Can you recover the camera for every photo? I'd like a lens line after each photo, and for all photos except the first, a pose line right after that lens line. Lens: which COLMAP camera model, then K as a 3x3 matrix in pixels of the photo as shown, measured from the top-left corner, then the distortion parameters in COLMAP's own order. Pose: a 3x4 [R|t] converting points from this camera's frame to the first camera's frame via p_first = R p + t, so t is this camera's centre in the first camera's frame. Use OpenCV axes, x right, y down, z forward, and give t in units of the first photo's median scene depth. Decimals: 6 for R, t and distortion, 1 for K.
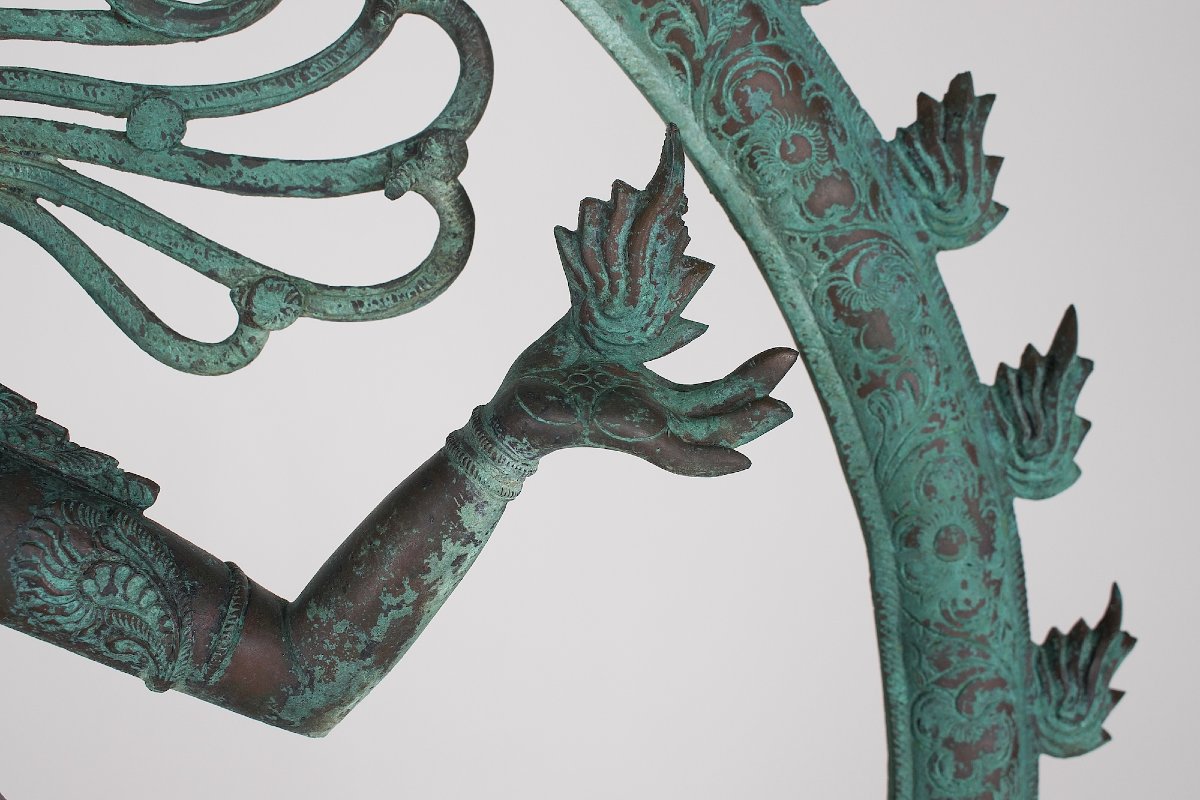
lens RADIAL K [[1417.8, 0, 603.4], [0, 1417.8, 397.1], [0, 0, 1]] dist [-0.113140, 0.000000]
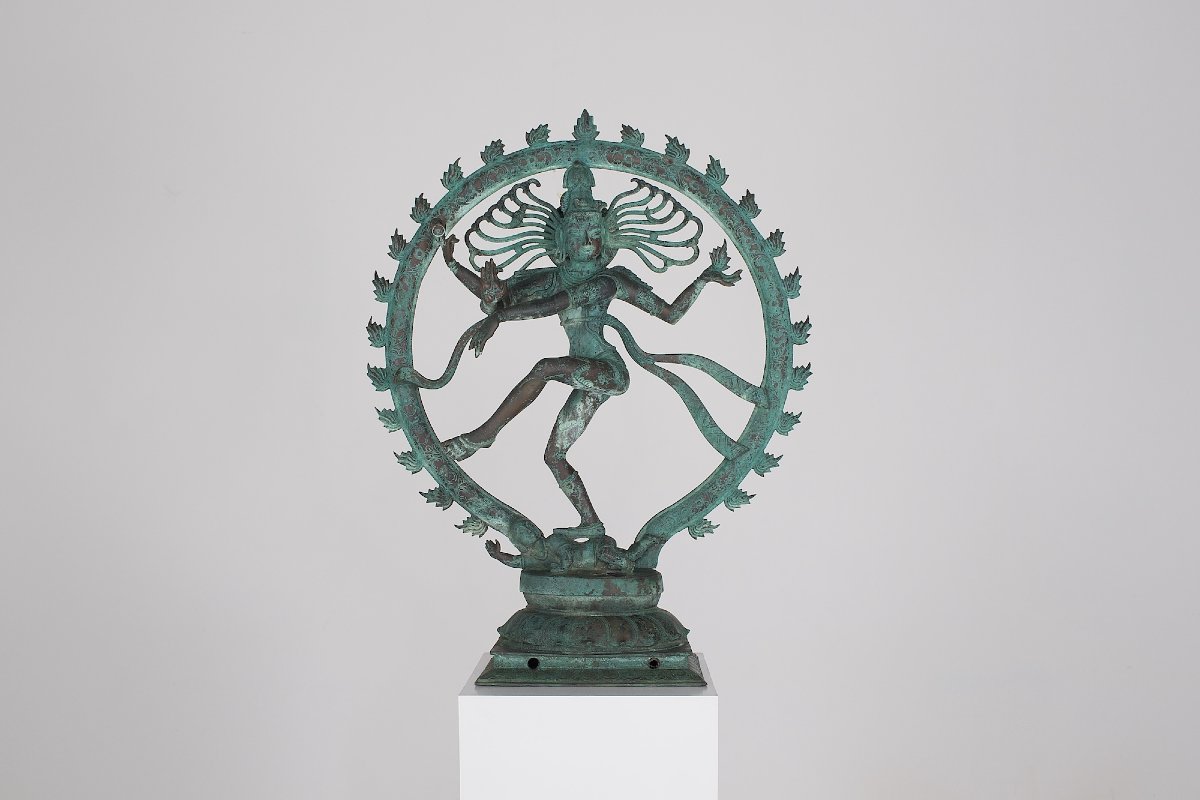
lens RADIAL K [[1417.8, 0, 598.7], [0, 1417.8, 404.9], [0, 0, 1]] dist [-0.113140, 0.000000]
pose [[0.978126, 0.034604, -0.205114, 0.856175], [-0.039631, 0.999005, -0.020454, 0.770859], [0.204202, 0.028135, 0.978524, -5.729403]]
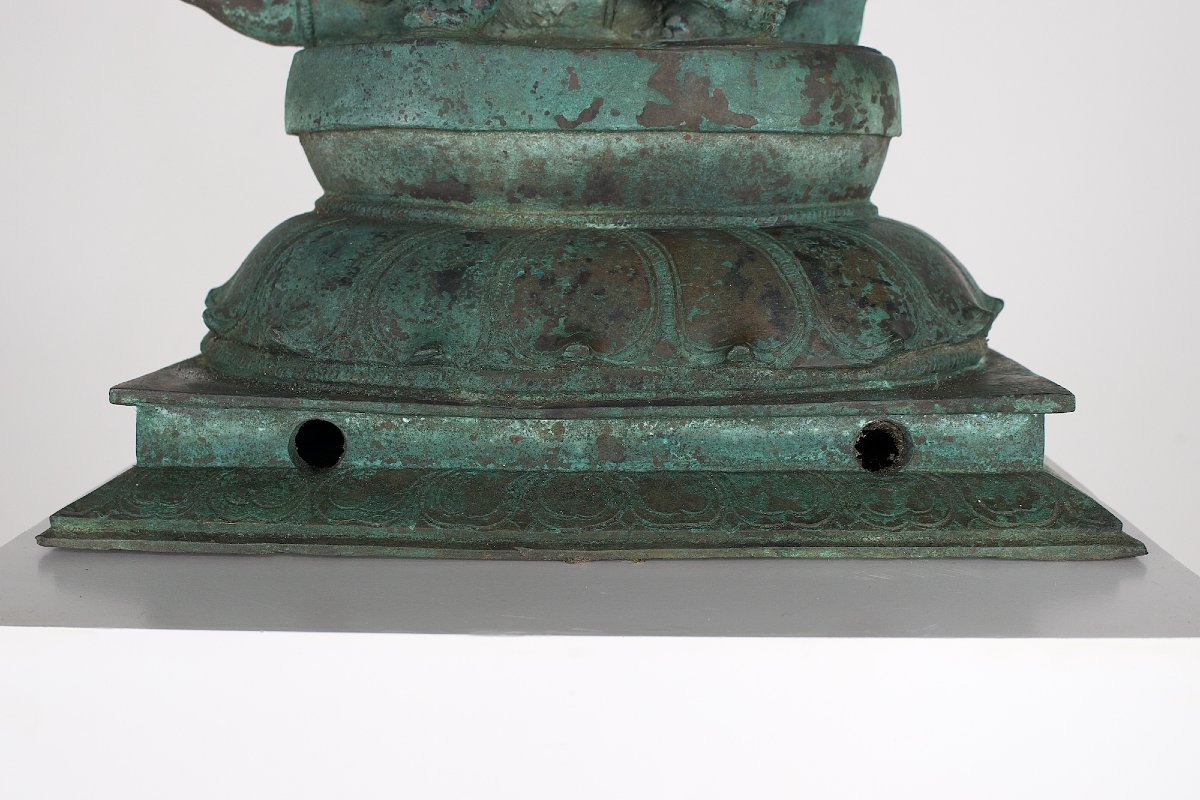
lens RADIAL K [[1417.8, 0, 594.8], [0, 1417.8, 398.9], [0, 0, 1]] dist [-0.113140, 0.000000]
pose [[0.973945, 0.072282, -0.214955, -0.163559], [-0.038913, 0.987054, 0.155597, 1.563740], [0.223419, -0.143178, 0.964149, -0.690755]]
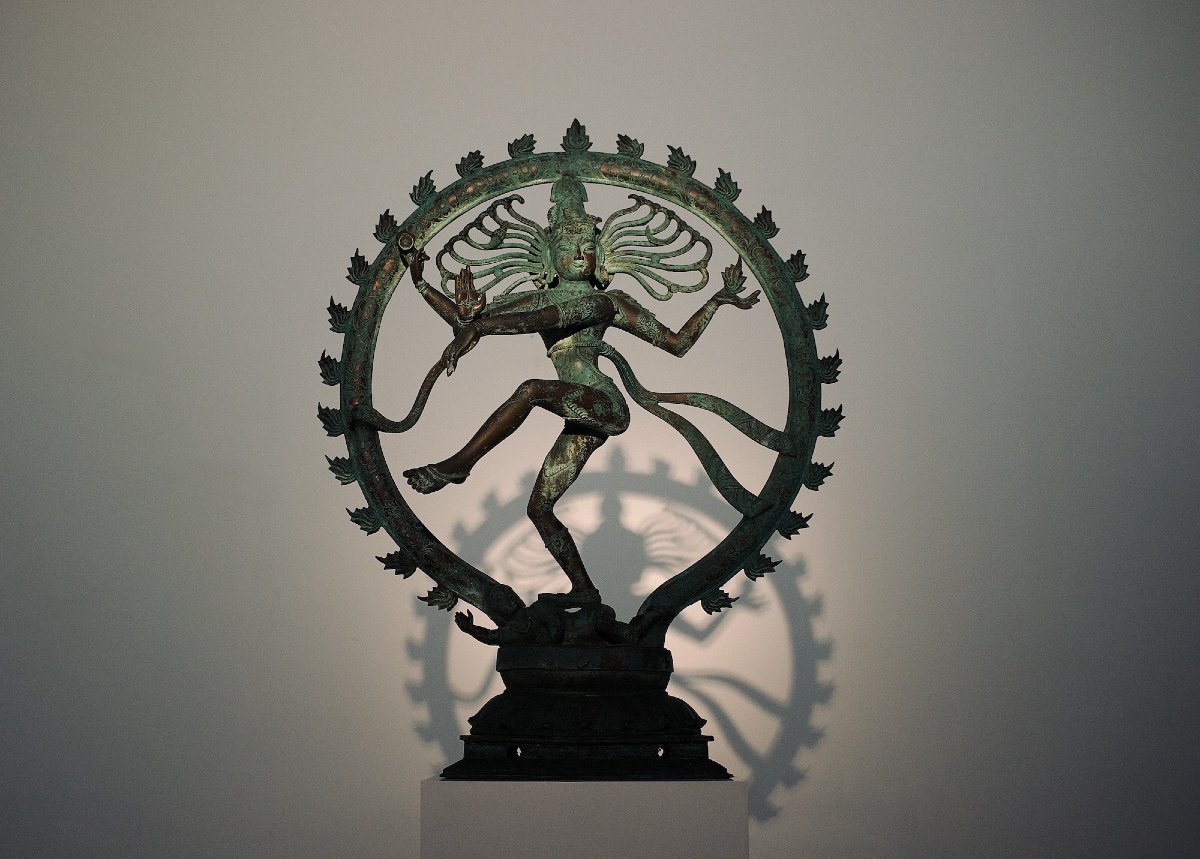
lens RADIAL K [[1431.9, 0, 562.4], [0, 1431.9, 435.5], [0, 0, 1]] dist [-0.079554, 0.000000]
pose [[0.978491, -0.004782, -0.206236, 0.531110], [-0.040459, 0.975867, -0.214587, 1.813975], [0.202285, 0.218315, 0.954683, -4.612678]]
